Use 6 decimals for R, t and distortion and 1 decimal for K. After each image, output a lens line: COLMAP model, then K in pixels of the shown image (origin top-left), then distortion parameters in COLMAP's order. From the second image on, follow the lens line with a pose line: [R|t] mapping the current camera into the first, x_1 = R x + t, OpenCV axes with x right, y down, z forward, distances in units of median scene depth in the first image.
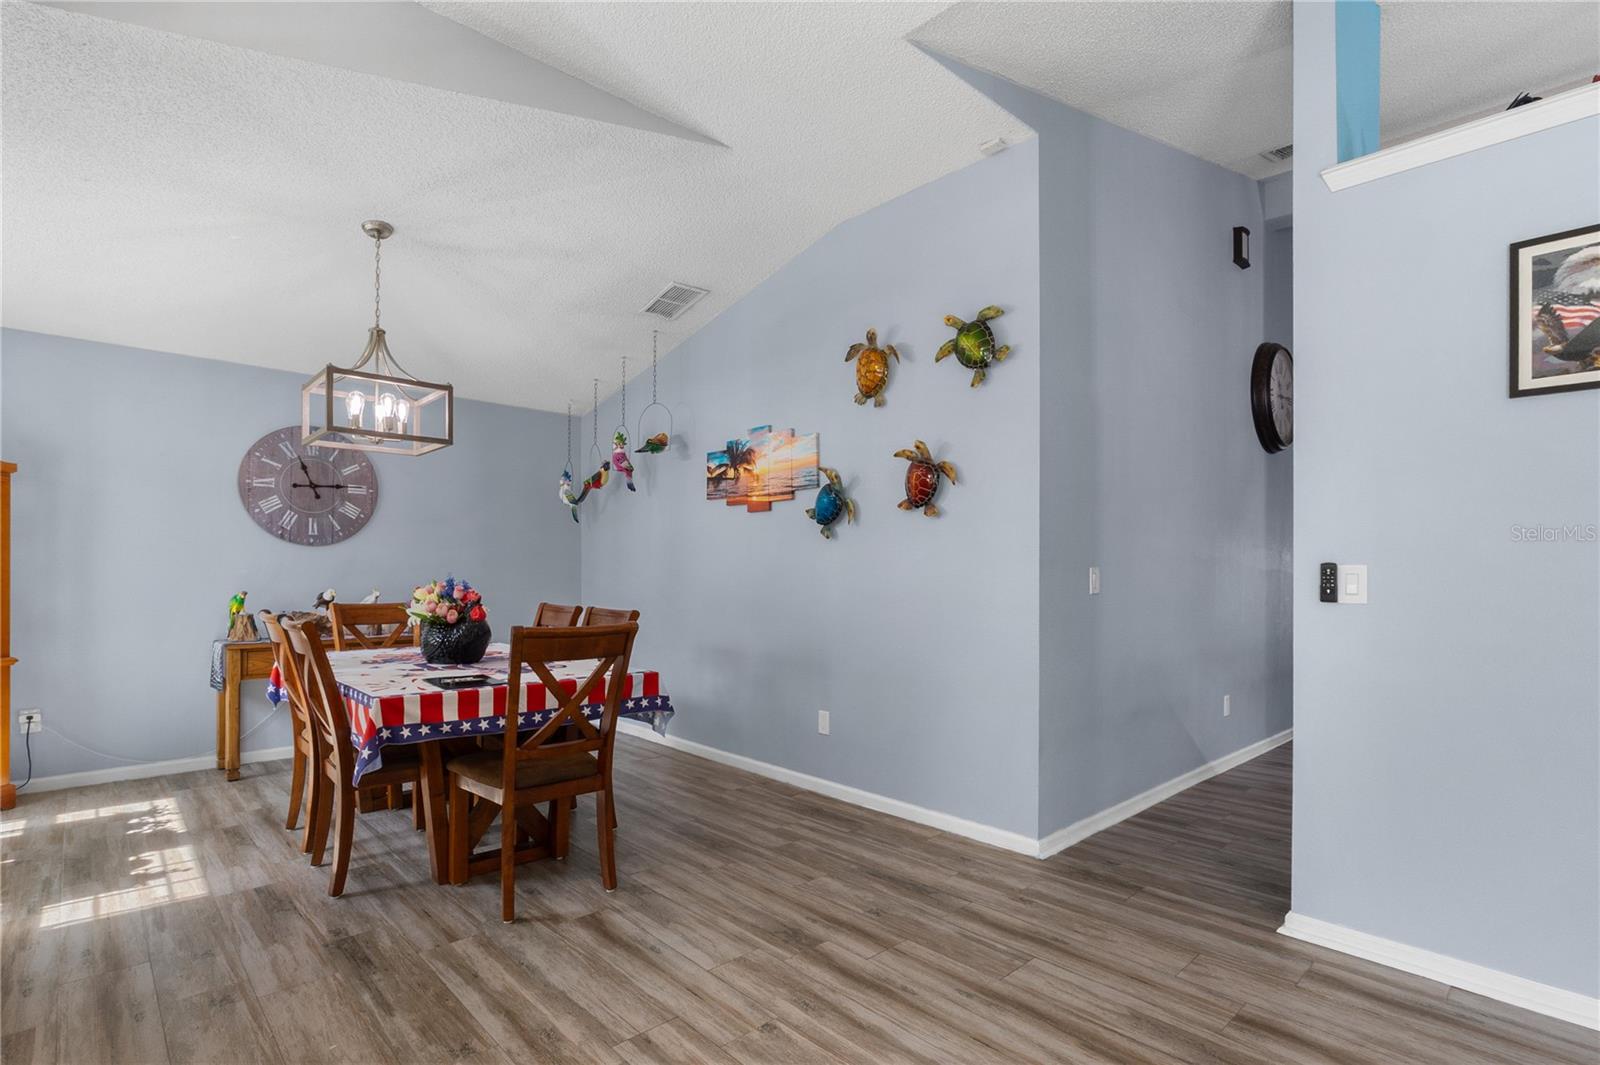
lens RADIAL K [[768.5, 0, 823.2], [0, 768.5, 571.9], [0, 0, 1]] dist [-0.006016, 0.003340]
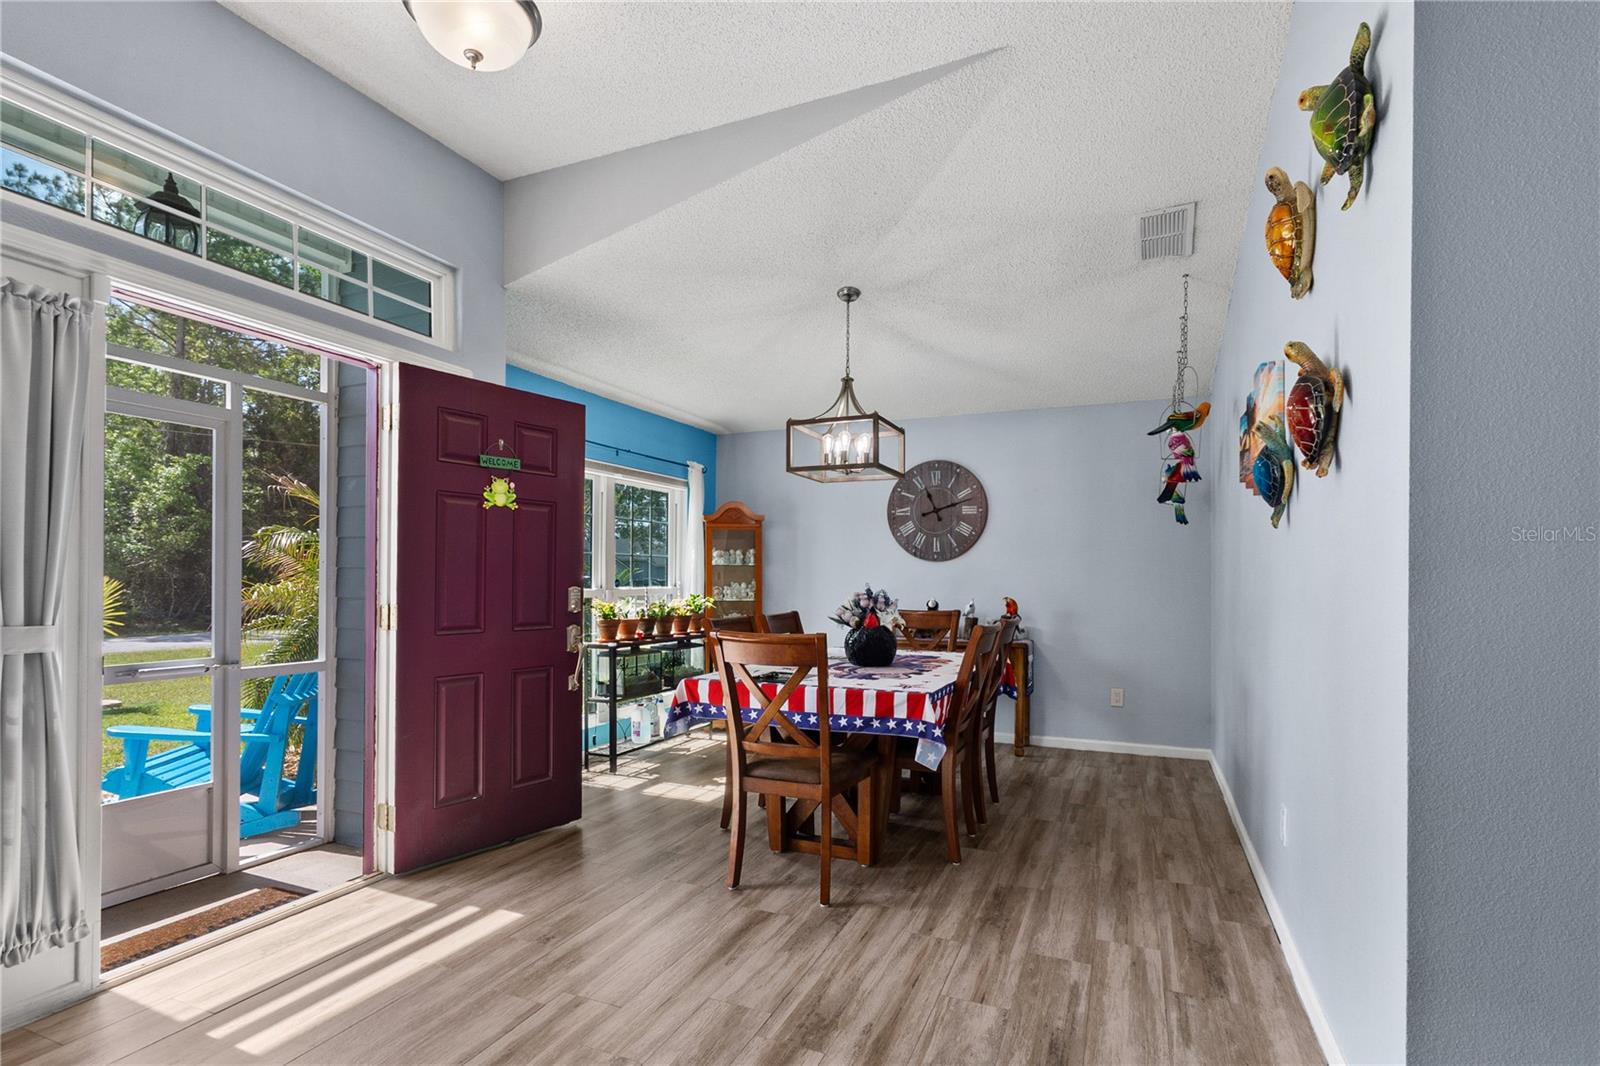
lens RADIAL K [[768.5, 0, 775.2], [0, 768.5, 582.4], [0, 0, 1]] dist [-0.006016, 0.003340]
pose [[0.394060, -0.000600, -0.919084, 0.576370], [-0.001605, 0.999998, -0.001341, 0.001938], [0.919083, 0.002004, 0.394058, 0.527830]]
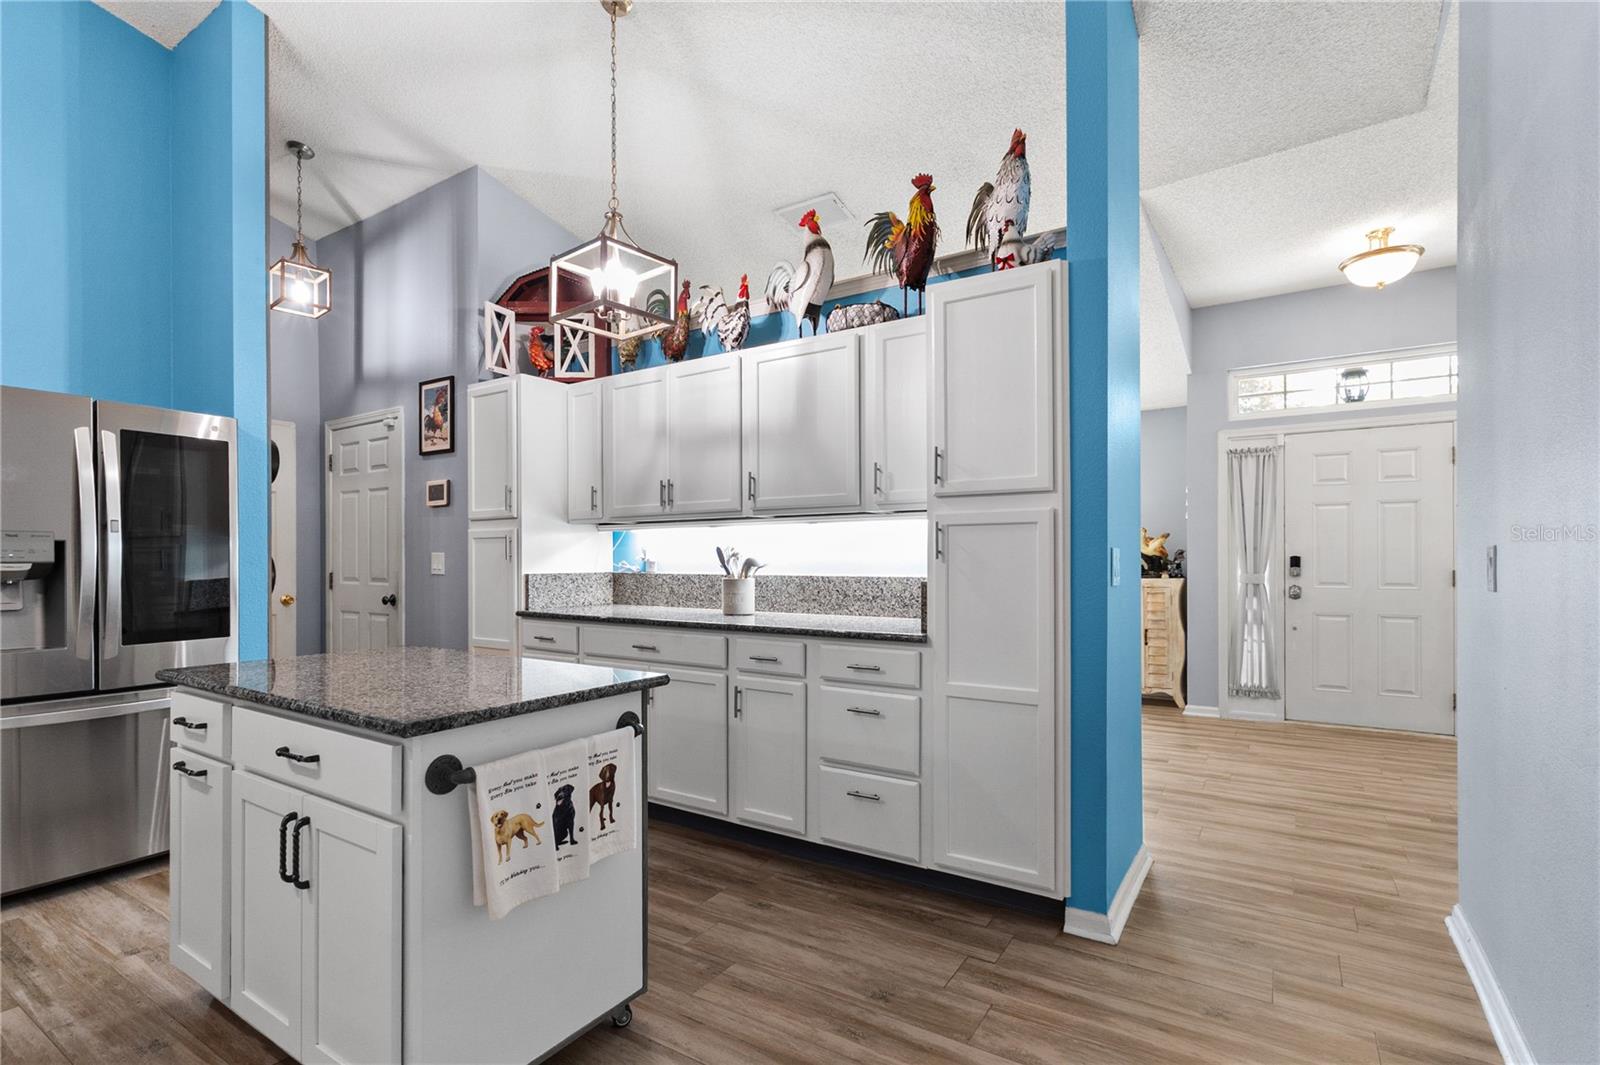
lens RADIAL K [[768.5, 0, 789.1], [0, 768.5, 547.4], [0, 0, 1]] dist [-0.006016, 0.003340]
pose [[-0.976577, -0.007003, -0.215054, 1.199817], [-0.003862, 0.999880, -0.015020, 0.006382], [0.215133, -0.013837, -0.976487, 1.752171]]
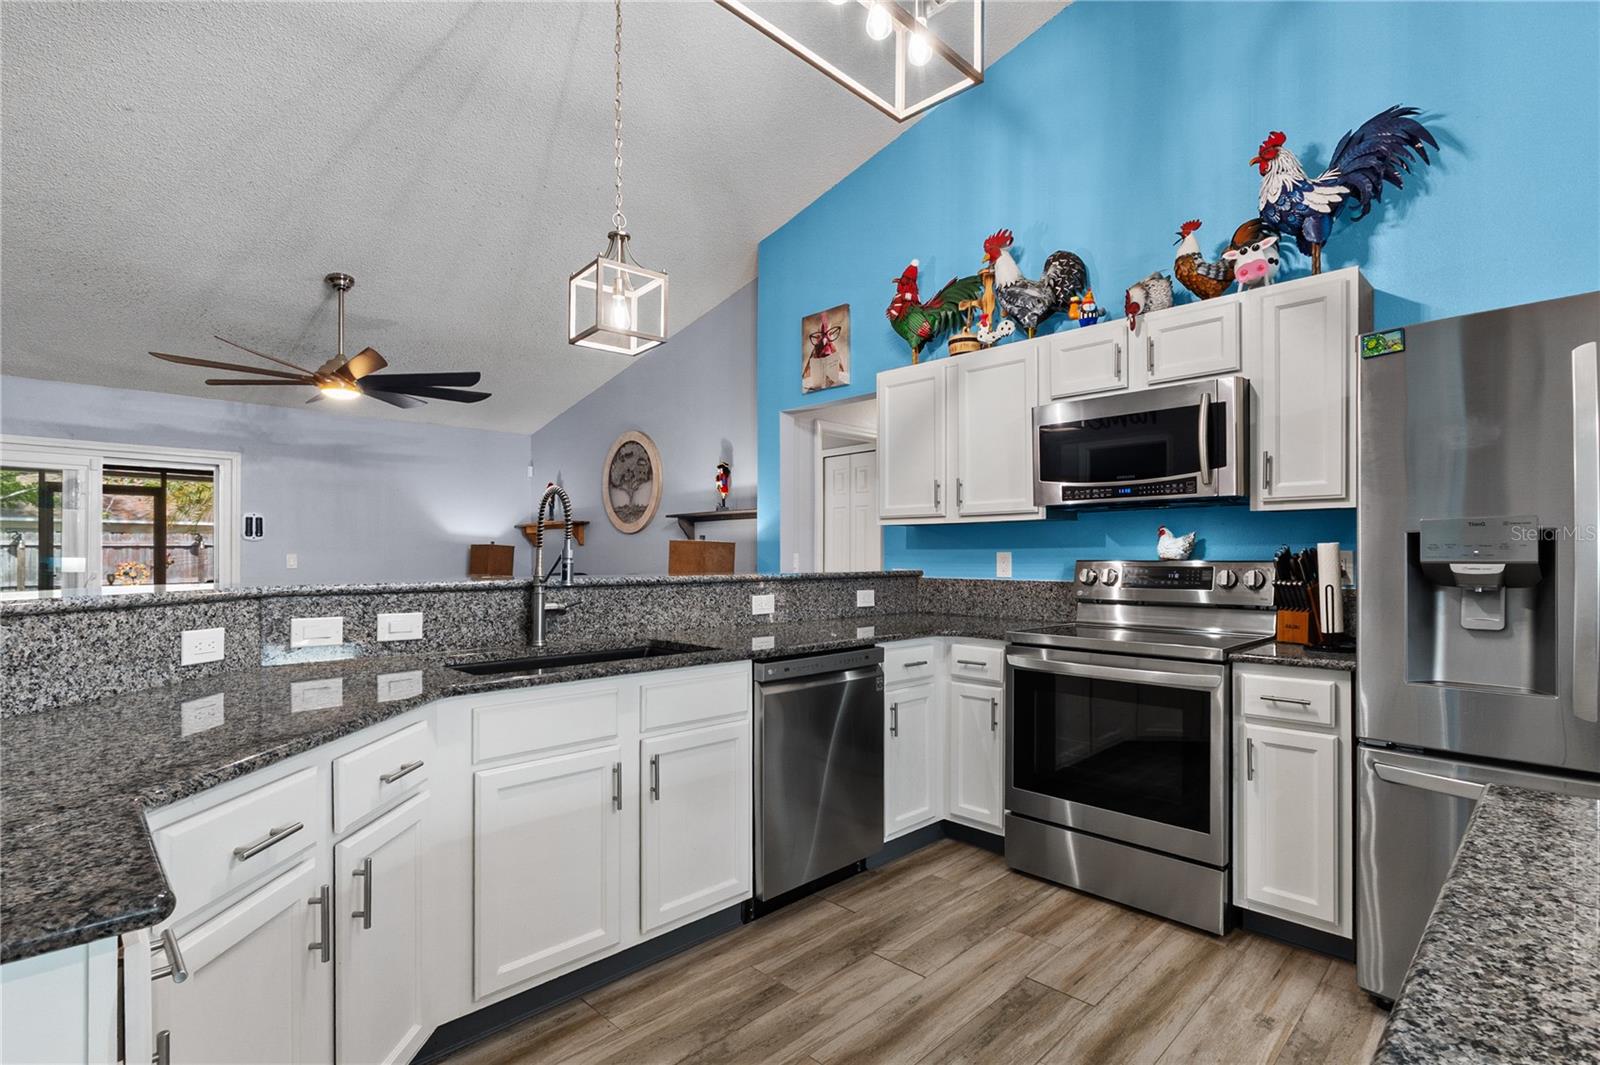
lens RADIAL K [[768.5, 0, 804.9], [0, 768.5, 545.7], [0, 0, 1]] dist [-0.006016, 0.003340]
pose [[-0.009710, 0.008898, 0.999913, 1.273028], [0.001101, 0.999960, -0.008888, 0.005287], [-0.999952, 0.001015, -0.009720, 1.248364]]
